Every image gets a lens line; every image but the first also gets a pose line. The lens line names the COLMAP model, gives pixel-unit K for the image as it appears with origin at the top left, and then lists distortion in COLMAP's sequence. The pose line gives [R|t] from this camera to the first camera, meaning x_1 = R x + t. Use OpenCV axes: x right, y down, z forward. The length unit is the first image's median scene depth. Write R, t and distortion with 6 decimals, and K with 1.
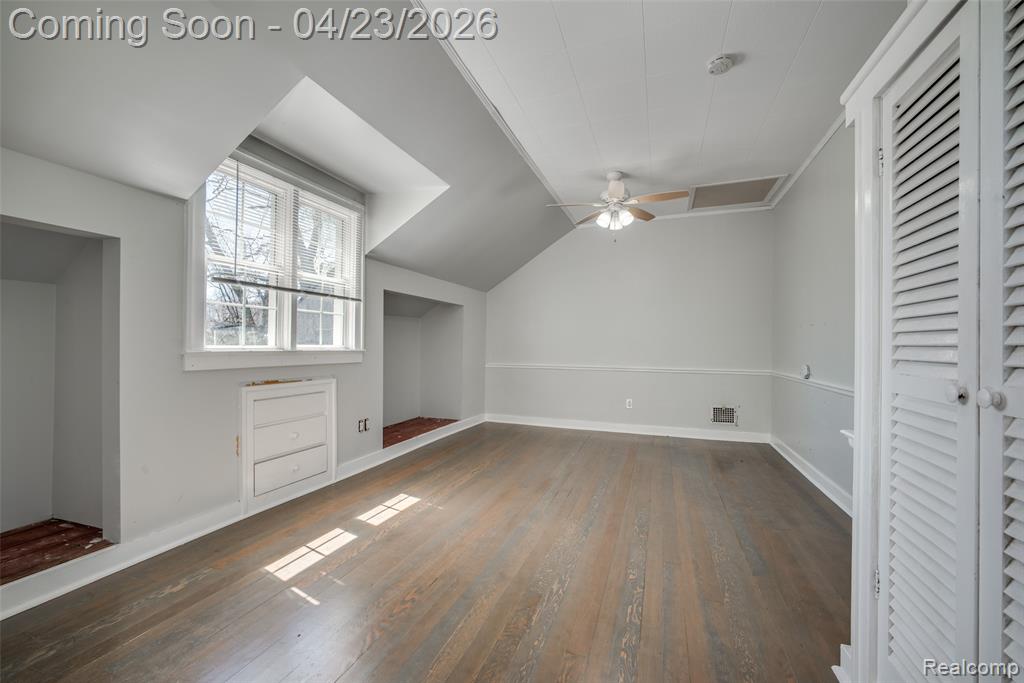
lens RADIAL K [[445.1, 0, 516.0], [0, 445.1, 348.2], [0, 0, 1]] dist [-0.047773, 0.020427]
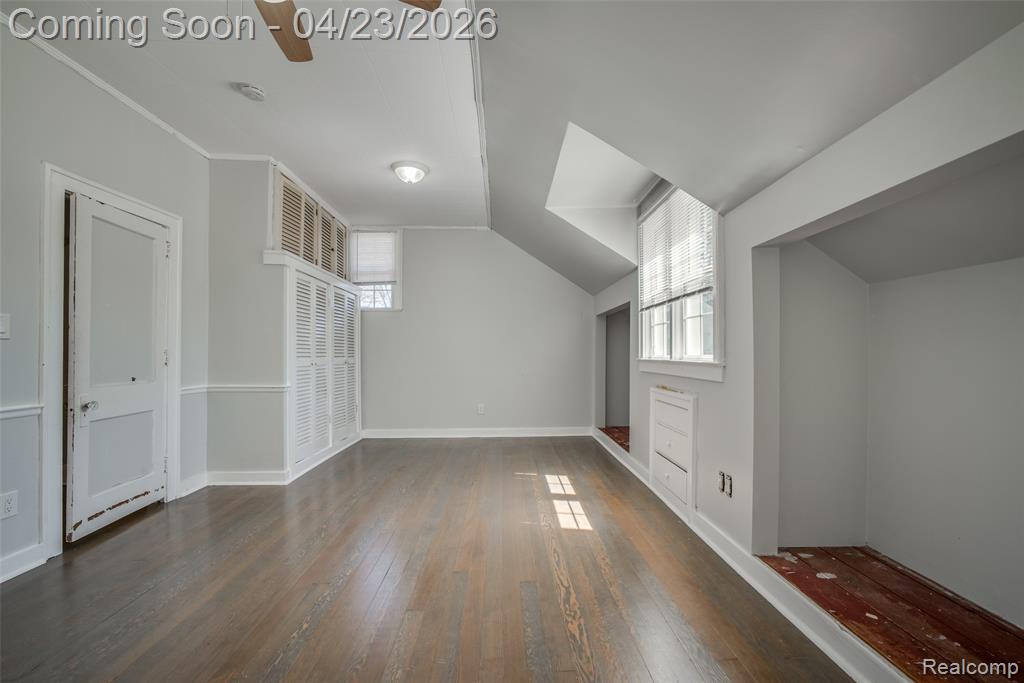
lens RADIAL K [[445.1, 0, 516.0], [0, 445.1, 348.2], [0, 0, 1]] dist [-0.047773, 0.020427]
pose [[-0.938446, -0.008393, -0.345325, 0.184661], [-0.006879, 0.999961, -0.005610, -0.014572], [0.345358, -0.002890, -0.938466, 1.828900]]
